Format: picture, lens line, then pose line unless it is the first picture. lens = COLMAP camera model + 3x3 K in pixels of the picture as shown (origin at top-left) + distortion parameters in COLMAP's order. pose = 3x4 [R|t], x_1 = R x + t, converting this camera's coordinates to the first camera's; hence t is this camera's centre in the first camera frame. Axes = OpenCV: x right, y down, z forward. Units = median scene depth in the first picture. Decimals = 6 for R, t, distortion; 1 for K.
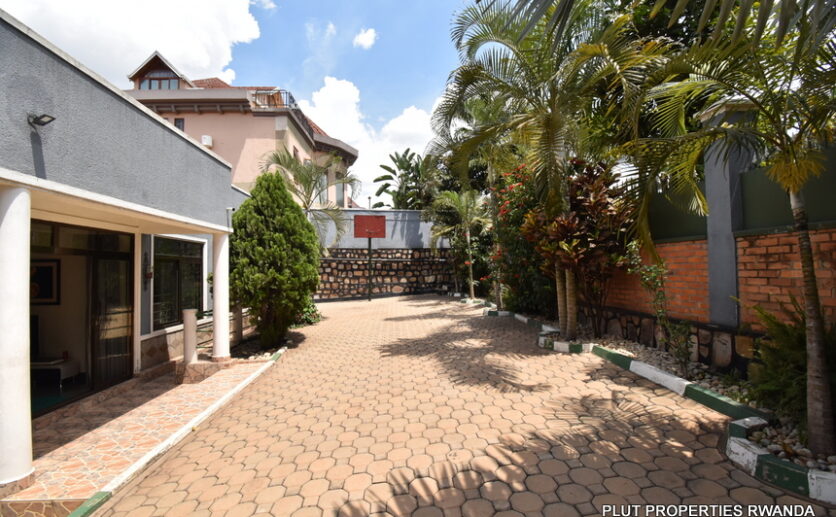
lens RADIAL K [[371.3, 0, 416.7], [0, 371.3, 256.7], [0, 0, 1]] dist [-0.004561, -0.000245]
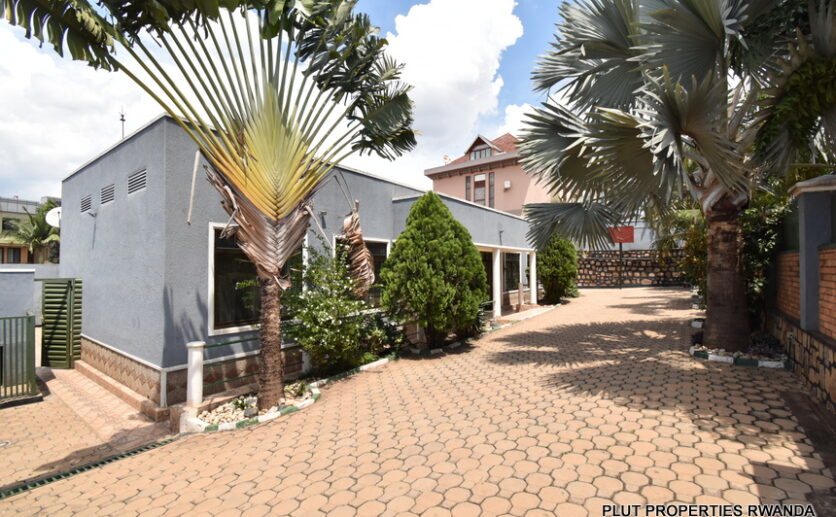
lens RADIAL K [[371.3, 0, 415.8], [0, 371.3, 258.7], [0, 0, 1]] dist [-0.004561, -0.000245]
pose [[0.767523, 0.000508, -0.641021, 0.161888], [0.015141, 0.999706, 0.018921, -0.028400], [0.640843, -0.024228, 0.767290, -0.500563]]
